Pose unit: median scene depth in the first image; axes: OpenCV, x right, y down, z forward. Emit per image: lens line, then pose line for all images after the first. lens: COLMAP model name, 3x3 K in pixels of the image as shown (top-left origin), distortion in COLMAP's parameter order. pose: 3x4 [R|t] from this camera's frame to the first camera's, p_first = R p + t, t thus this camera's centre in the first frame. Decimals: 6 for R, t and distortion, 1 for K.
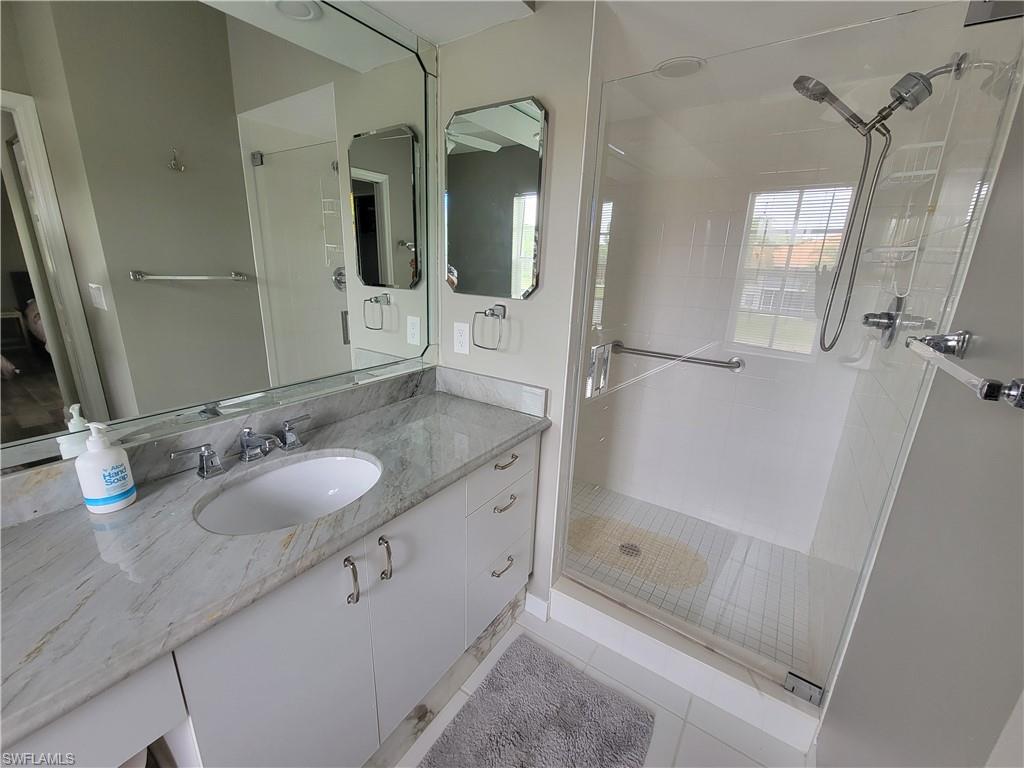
lens RADIAL K [[418.6, 0, 509.1], [0, 418.6, 382.8], [0, 0, 1]] dist [-0.003317, 0.000445]
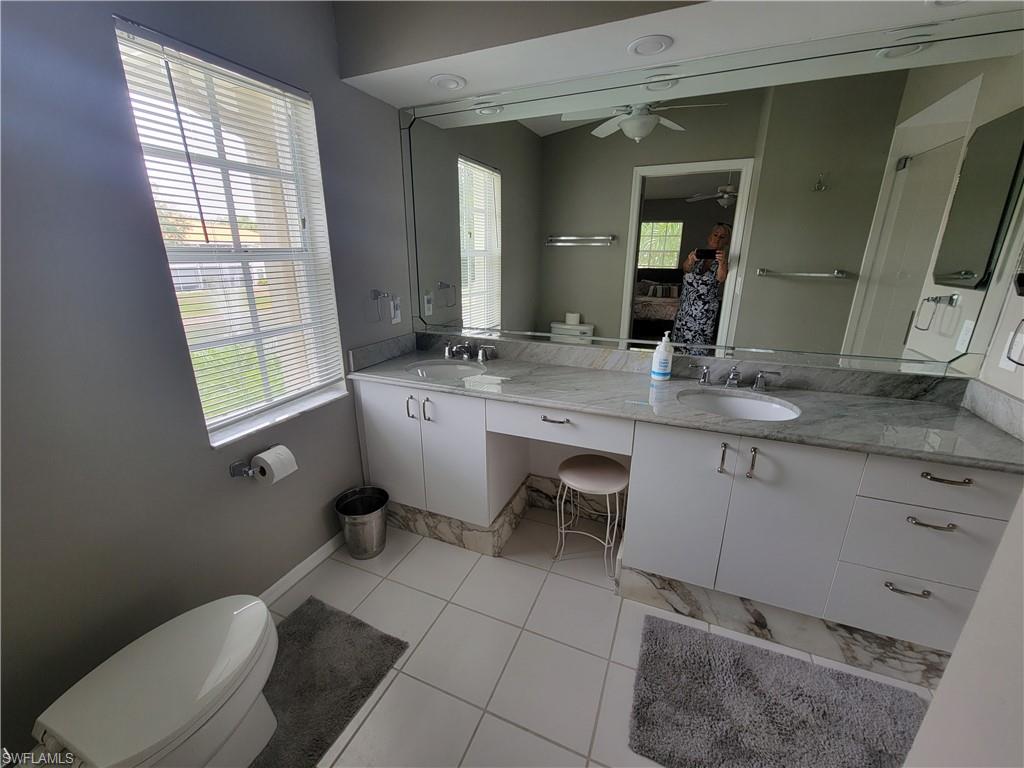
lens RADIAL K [[418.6, 0, 511.0], [0, 418.6, 383.1], [0, 0, 1]] dist [-0.003317, 0.000445]
pose [[0.201728, 0.260610, -0.944134, 0.548418], [-0.259678, 0.943685, 0.205002, 0.047348], [0.944390, 0.203816, 0.258042, -0.152538]]
